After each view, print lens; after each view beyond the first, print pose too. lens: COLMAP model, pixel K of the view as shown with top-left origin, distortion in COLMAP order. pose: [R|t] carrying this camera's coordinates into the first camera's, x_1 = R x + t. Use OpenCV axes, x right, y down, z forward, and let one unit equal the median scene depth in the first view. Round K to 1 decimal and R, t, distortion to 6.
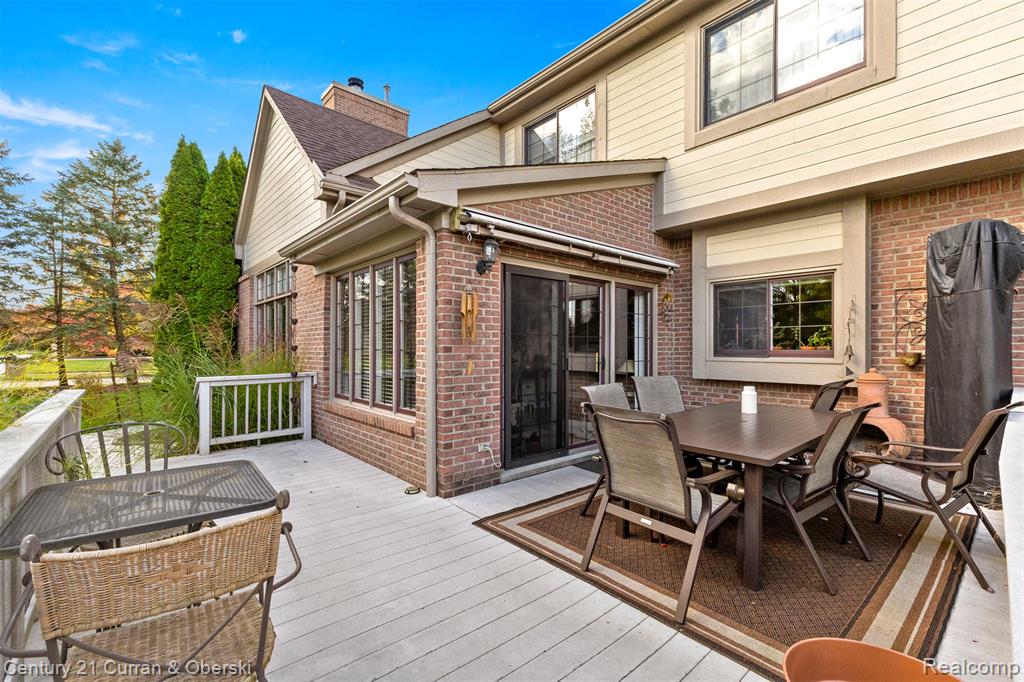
lens RADIAL K [[447.7, 0, 514.1], [0, 447.7, 346.9], [0, 0, 1]] dist [0.001998, 0.000573]
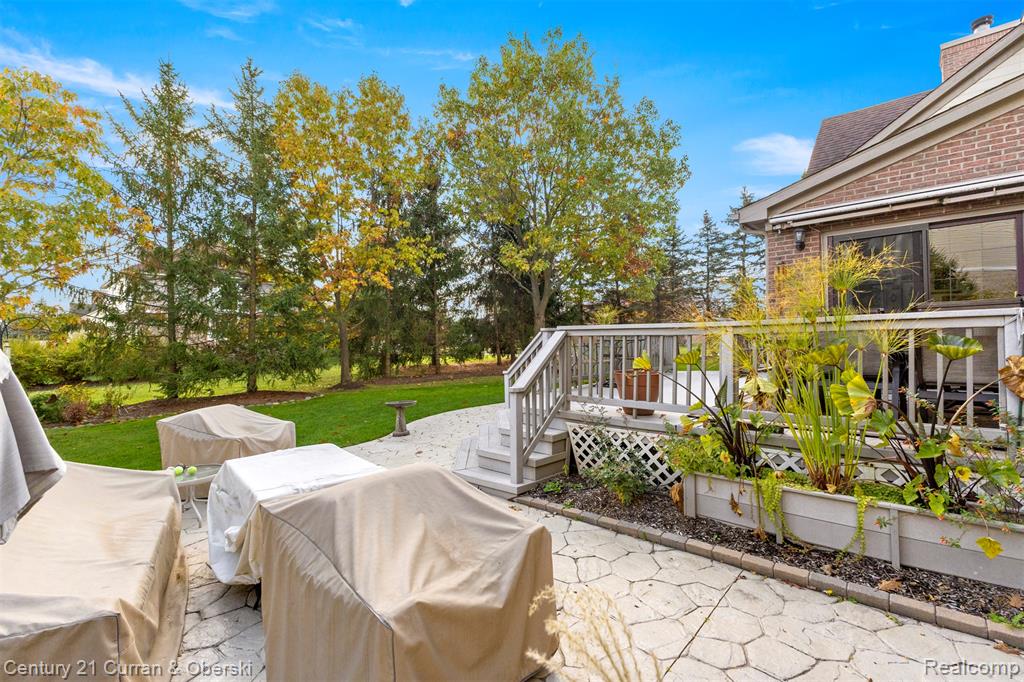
lens RADIAL K [[447.7, 0, 514.1], [0, 447.7, 346.9], [0, 0, 1]] dist [0.001998, 0.000573]
pose [[0.112485, 0.008178, -0.993620, 1.242134], [0.013776, 0.999857, 0.009789, 0.130409], [0.993558, -0.014789, 0.112357, -0.149011]]
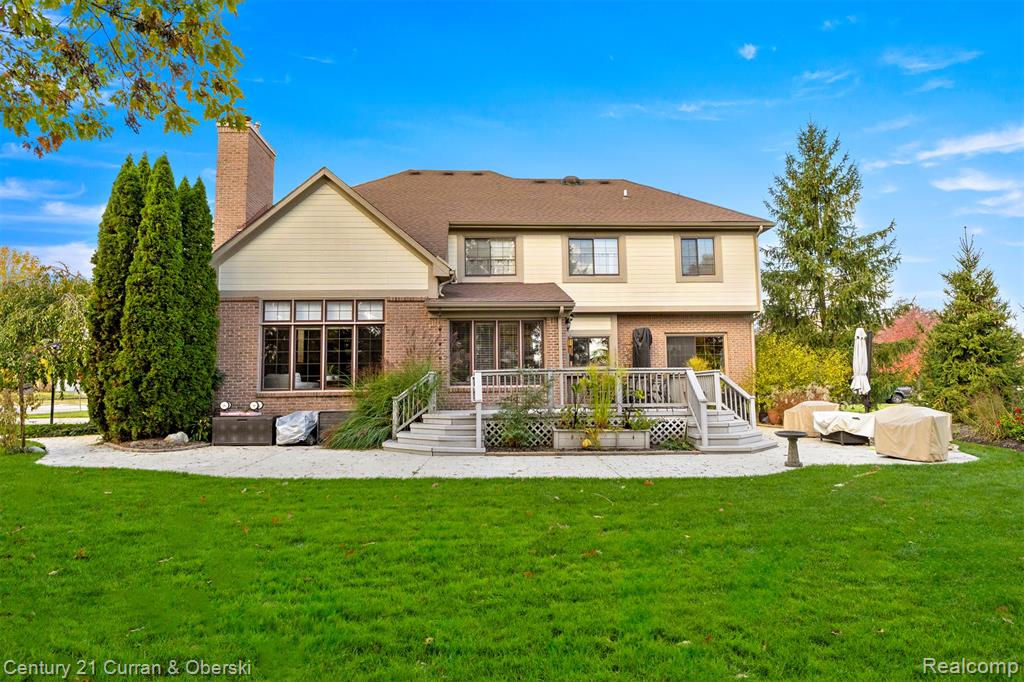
lens RADIAL K [[565.9, 0, 512.0], [0, 565.9, 341.0], [0, 0, 1]] dist [0.015835, -0.001406]
pose [[0.618886, 0.052660, 0.783714, -2.841725], [0.011675, 0.997023, -0.076212, 0.152101], [-0.785394, 0.056316, 0.616429, -0.890895]]
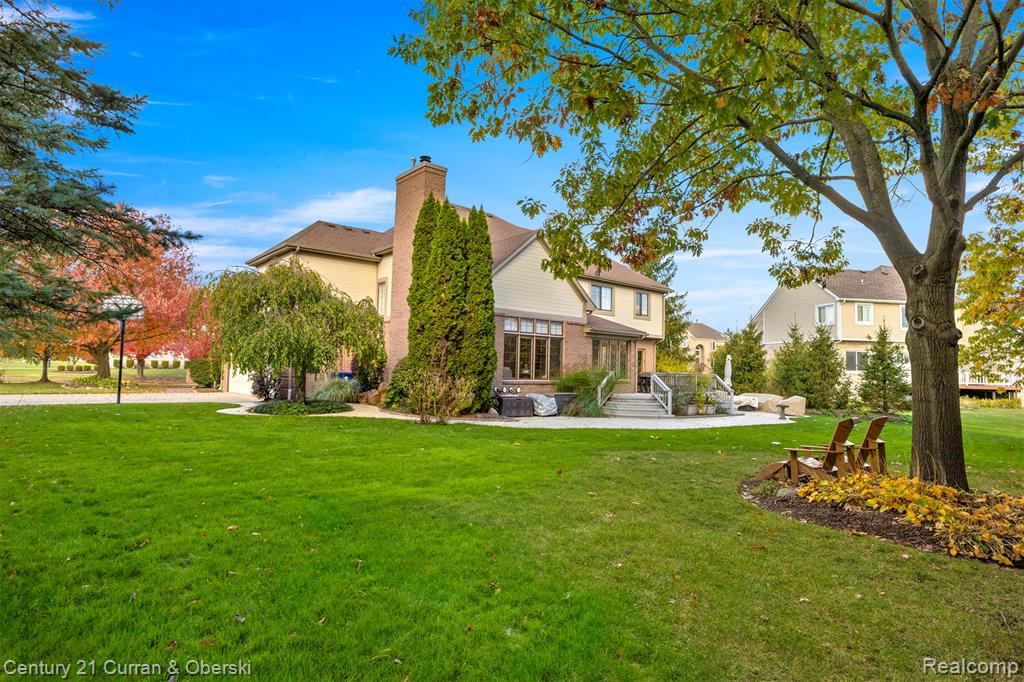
lens RADIAL K [[654.9, 0, 512.0], [0, 654.9, 341.0], [0, 0, 1]] dist [0.000531, 0.000149]
pose [[-0.031835, 0.070987, 0.996969, -6.329008], [-0.009603, 0.997407, -0.071325, 0.230335], [-0.999447, -0.011845, -0.031071, 2.235378]]
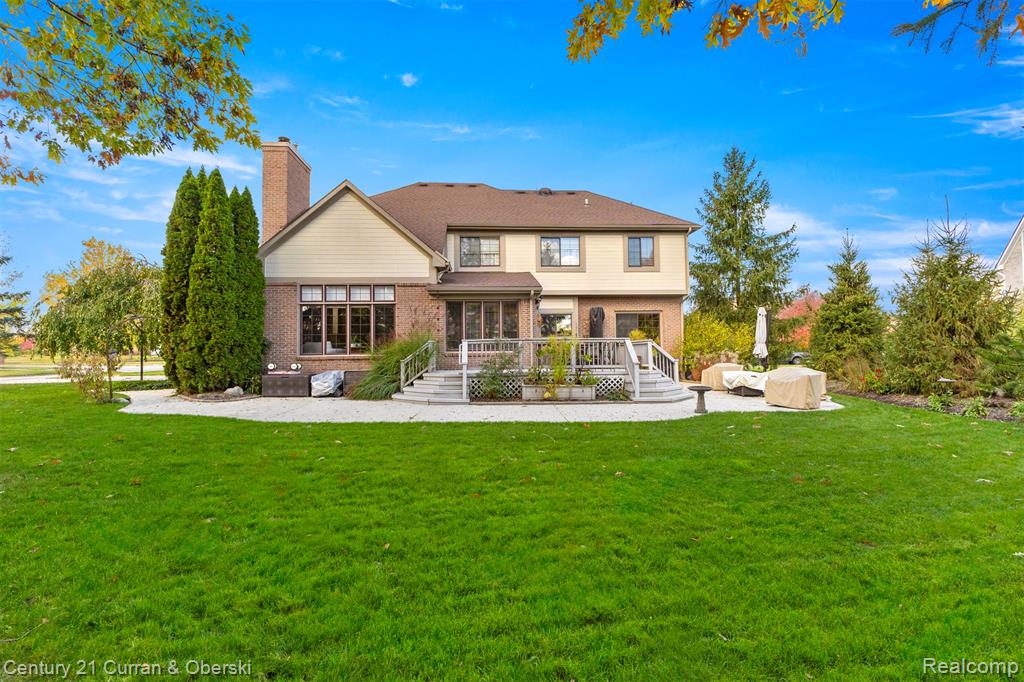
lens RADIAL K [[433.3, 0, 511.7], [0, 433.3, 339.4], [0, 0, 1]] dist [0.023763, 0.000319]
pose [[0.611885, 0.012477, 0.790849, -2.771057], [0.010546, 0.999658, -0.023931, 0.149347], [-0.790877, 0.022984, 0.611544, -0.963345]]
